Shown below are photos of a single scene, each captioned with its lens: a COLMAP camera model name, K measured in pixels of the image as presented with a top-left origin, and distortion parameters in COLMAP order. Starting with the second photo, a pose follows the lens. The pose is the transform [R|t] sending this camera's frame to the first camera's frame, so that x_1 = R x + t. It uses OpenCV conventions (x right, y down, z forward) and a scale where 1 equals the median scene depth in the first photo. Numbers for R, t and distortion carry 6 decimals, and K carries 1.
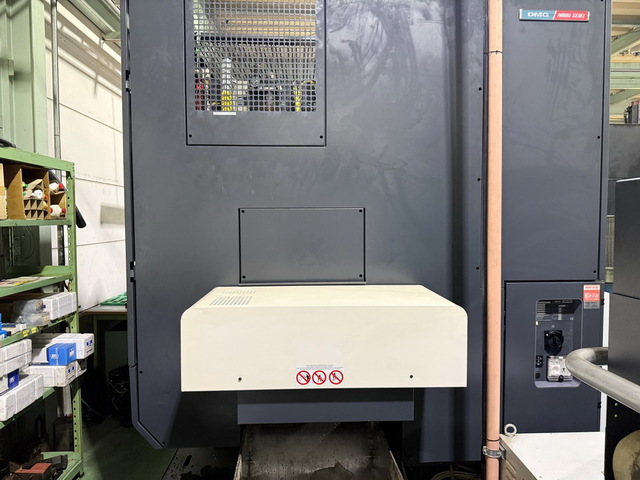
lens RADIAL K [[454.0, 0, 320.6], [0, 454.0, 240.1], [0, 0, 1]] dist [0.035608, -0.027321]
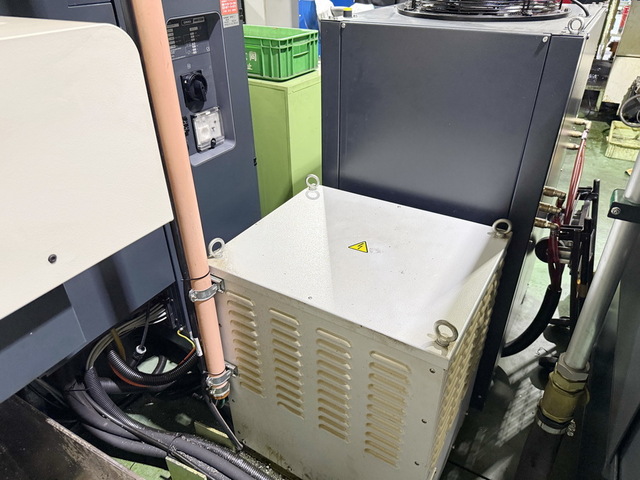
lens RADIAL K [[454.0, 0, 319.7], [0, 454.0, 244.3], [0, 0, 1]] dist [0.035608, -0.027321]
pose [[0.563974, -0.439482, 0.699134, 0.057583], [0.056685, 0.865228, 0.498164, 0.096705], [-0.823844, -0.241322, 0.512878, 0.465854]]
